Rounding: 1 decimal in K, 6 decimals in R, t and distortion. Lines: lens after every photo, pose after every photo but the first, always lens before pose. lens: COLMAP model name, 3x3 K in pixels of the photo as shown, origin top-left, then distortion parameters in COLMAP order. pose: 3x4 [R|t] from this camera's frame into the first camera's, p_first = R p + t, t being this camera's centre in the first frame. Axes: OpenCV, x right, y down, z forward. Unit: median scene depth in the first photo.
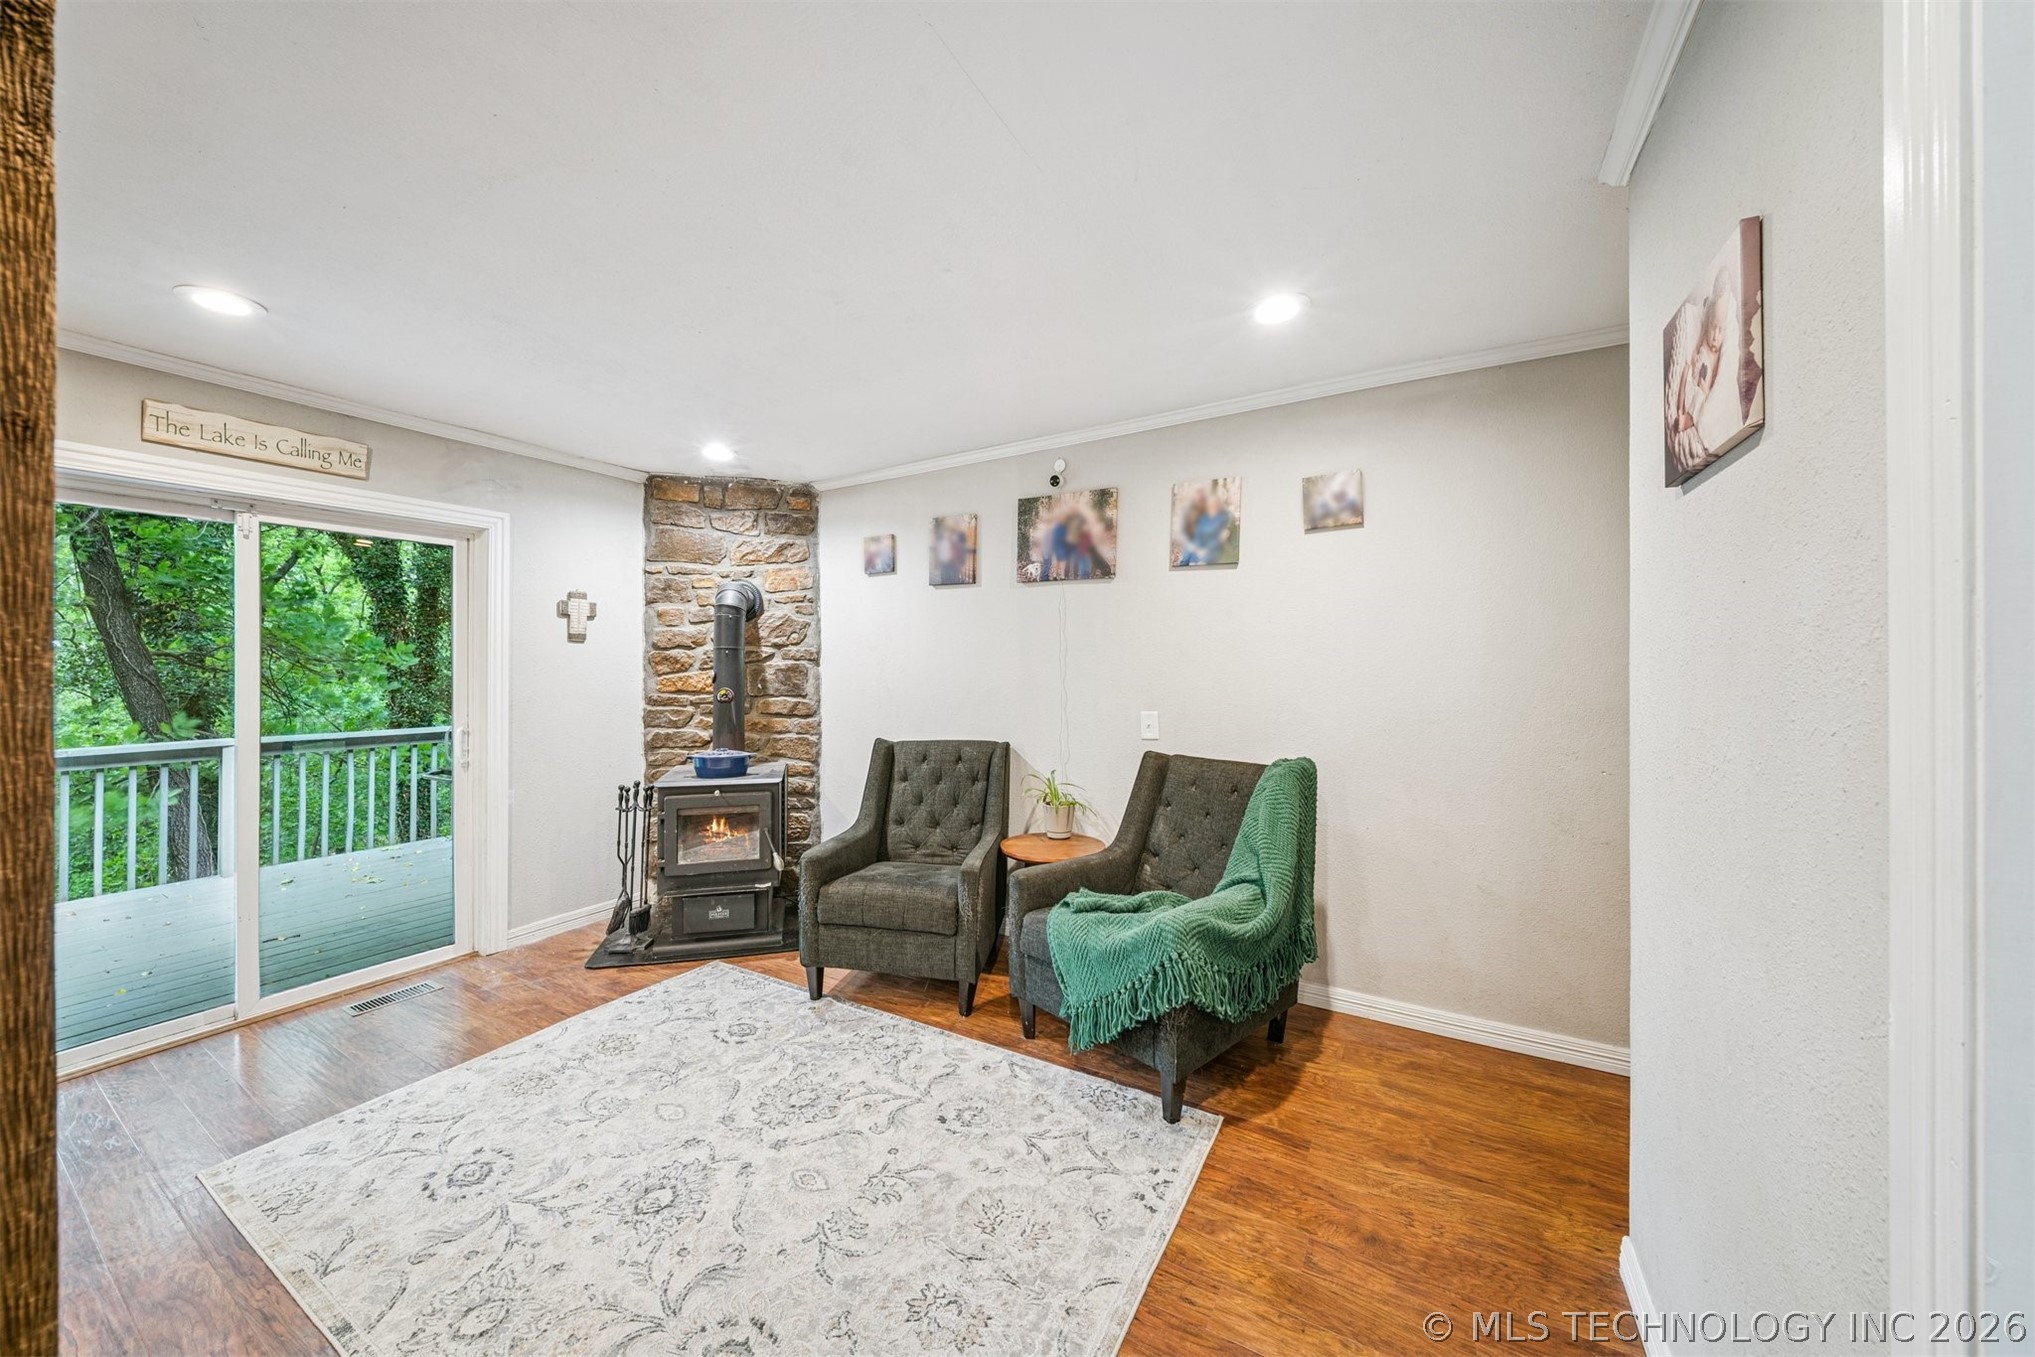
lens RADIAL K [[711.3, 0, 993.1], [0, 711.3, 667.9], [0, 0, 1]] dist [0.017668, -0.008971]
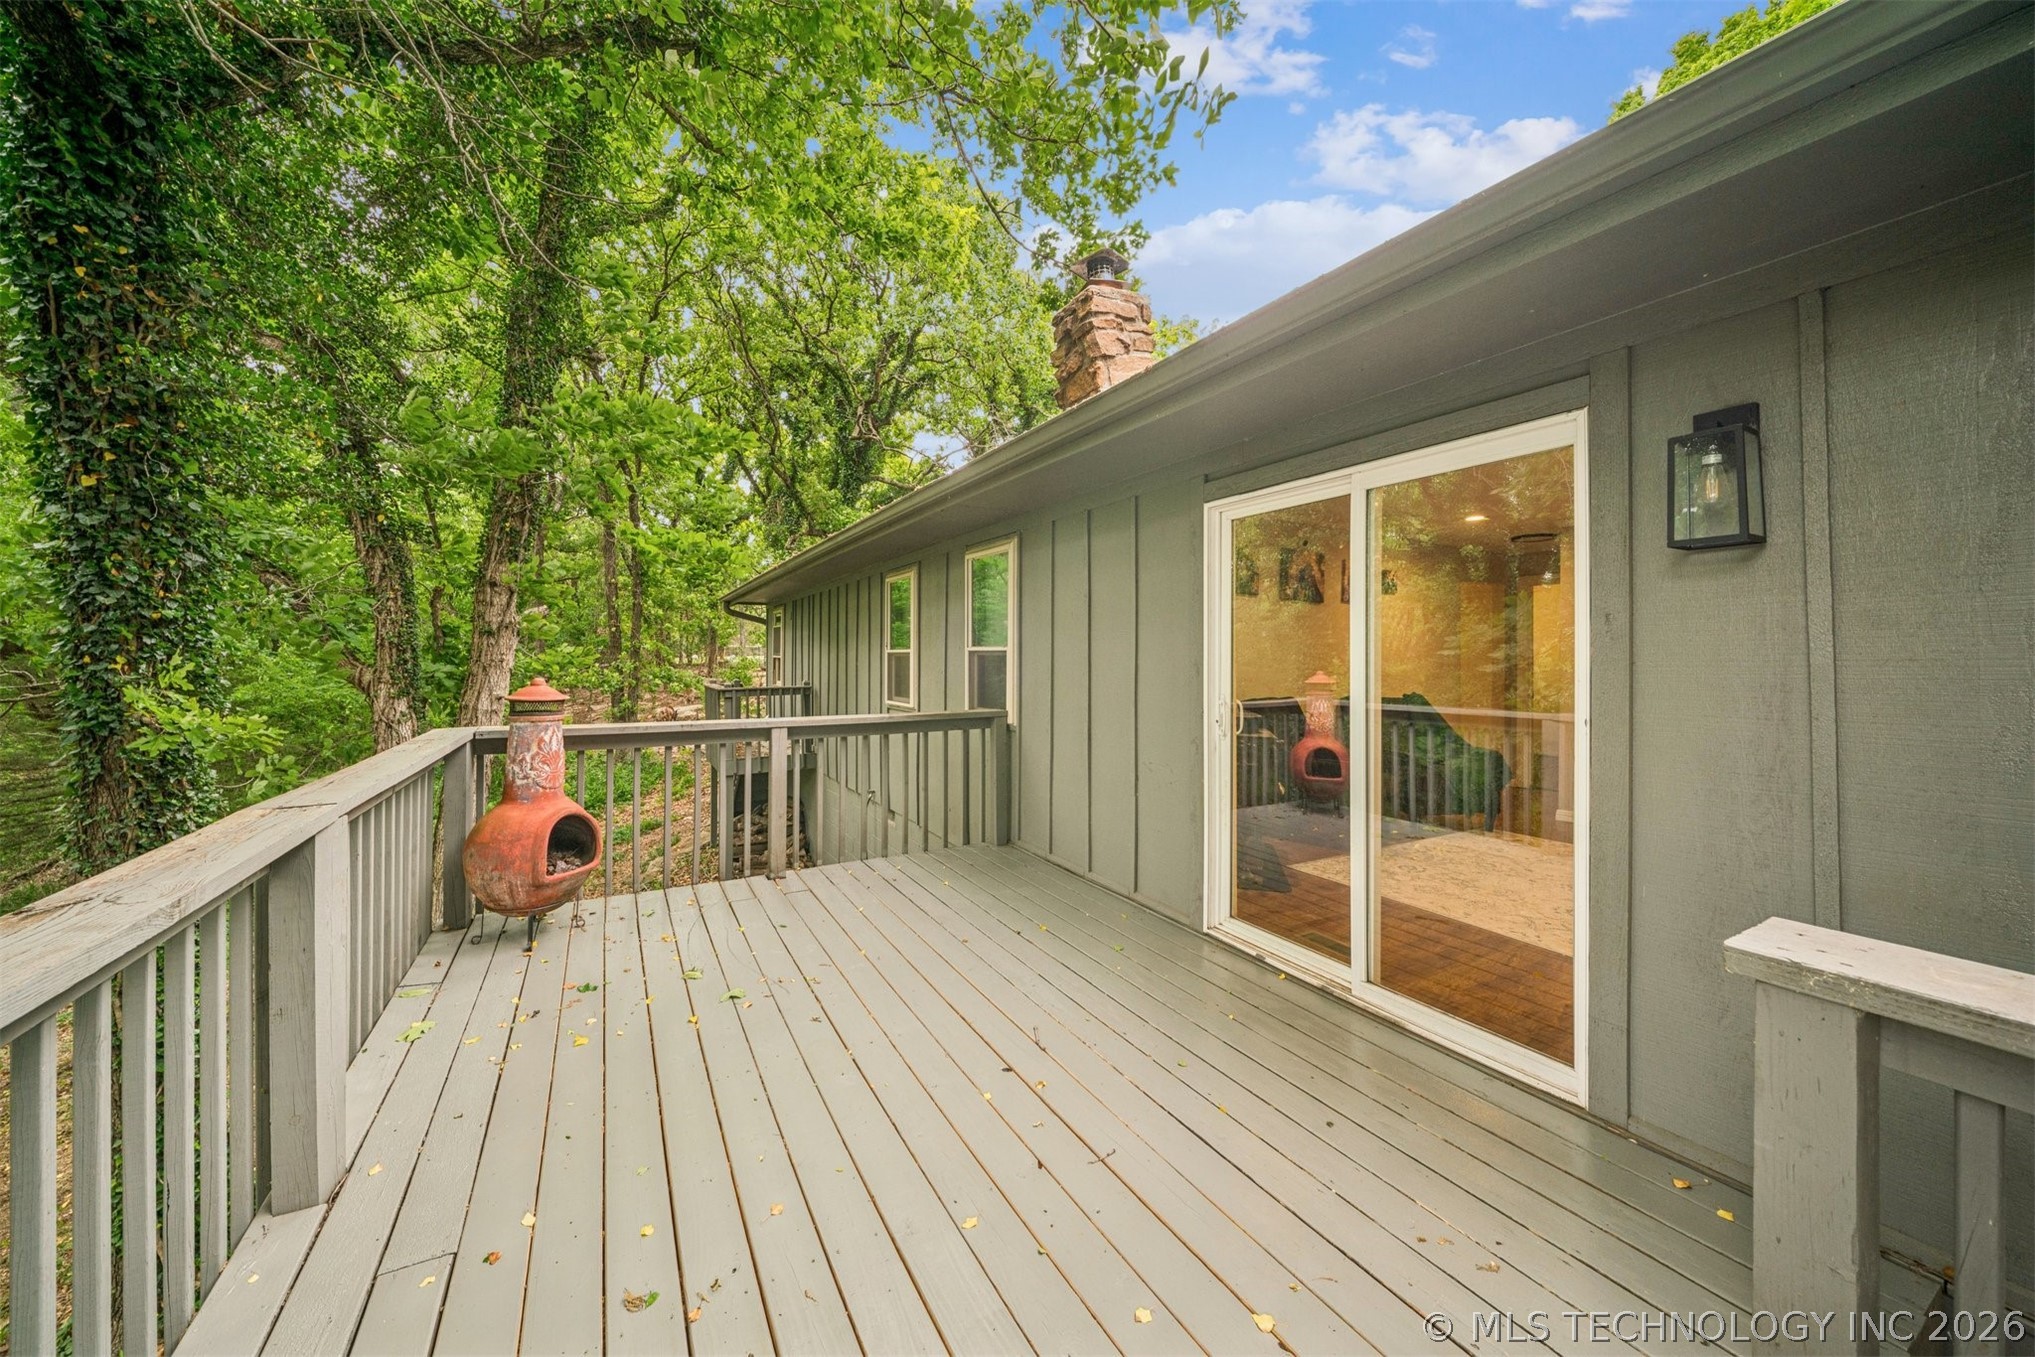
lens RADIAL K [[705.6, 0, 995.9], [0, 705.6, 664.6], [0, 0, 1]] dist [0.005835, -0.004631]
pose [[0.510519, 0.004591, 0.859854, -1.617546], [-0.016458, 0.999855, 0.004433, 0.032276], [-0.859709, -0.016415, 0.510521, 0.714508]]
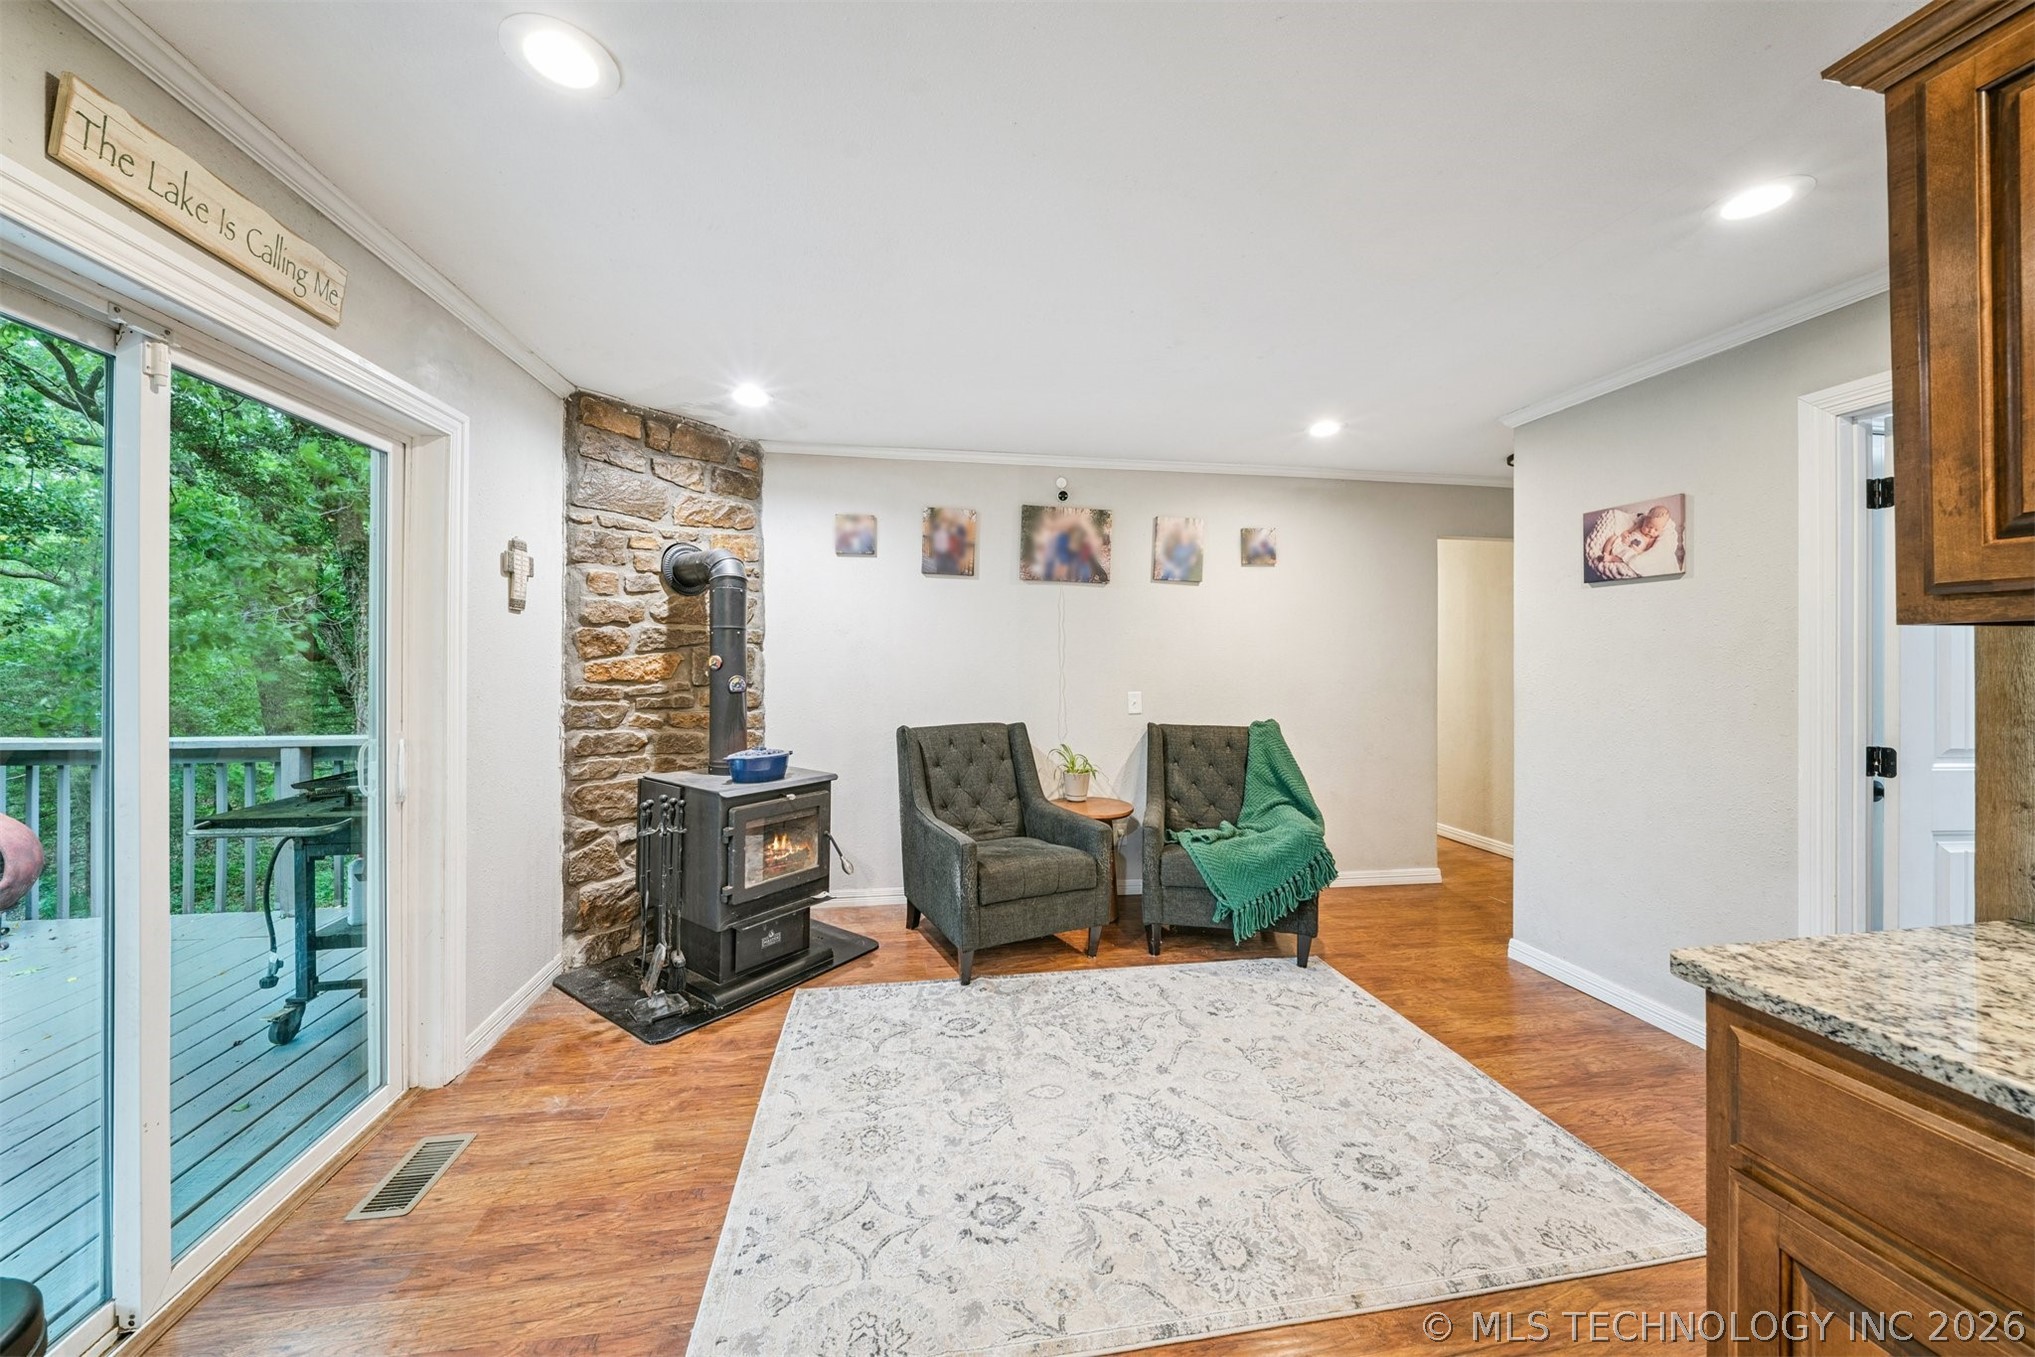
lens RADIAL K [[715.2, 0, 999.7], [0, 715.2, 654.2], [0, 0, 1]] dist [0.014710, -0.004531]
pose [[0.764981, 0.012124, 0.643939, -0.690474], [-0.013094, 0.999909, -0.003271, 0.001460], [-0.643920, -0.005930, 0.765070, 0.157822]]
